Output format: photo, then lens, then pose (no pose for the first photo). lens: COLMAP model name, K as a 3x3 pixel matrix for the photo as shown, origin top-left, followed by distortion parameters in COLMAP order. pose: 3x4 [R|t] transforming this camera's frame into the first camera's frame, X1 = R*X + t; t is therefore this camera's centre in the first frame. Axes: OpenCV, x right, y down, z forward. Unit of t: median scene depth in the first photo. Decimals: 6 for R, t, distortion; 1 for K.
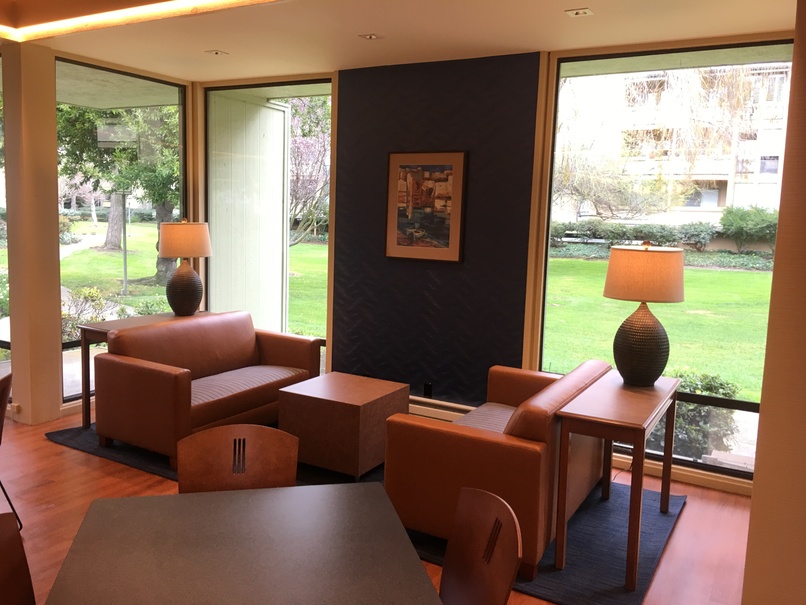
lens RADIAL K [[683.1, 0, 403.0], [0, 683.1, 302.5], [0, 0, 1]] dist [0.026769, -0.010181]
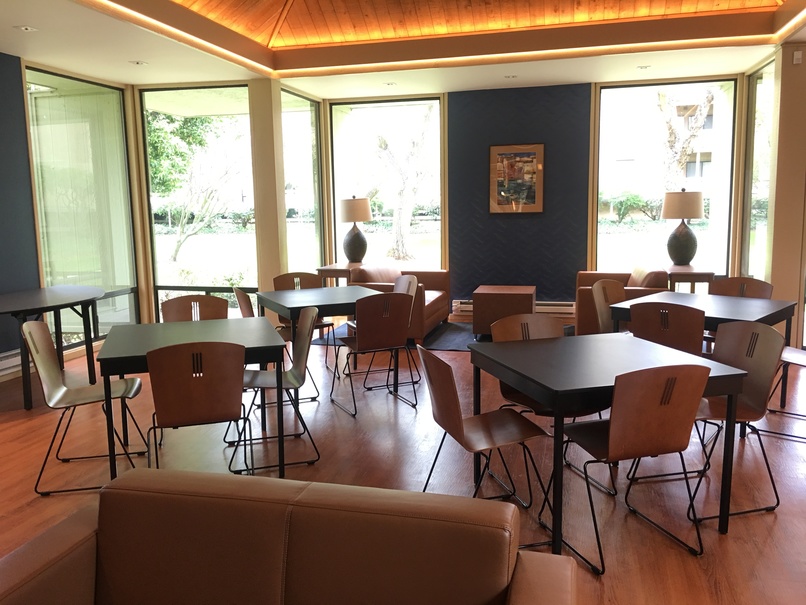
lens RADIAL K [[683.1, 0, 403.0], [0, 683.1, 302.5], [0, 0, 1]] dist [0.026769, -0.010181]
pose [[0.958796, -0.091242, 0.269046, -0.675235], [0.087774, 0.995829, 0.024917, 0.080988], [-0.270198, -0.000275, 0.962805, -0.450842]]
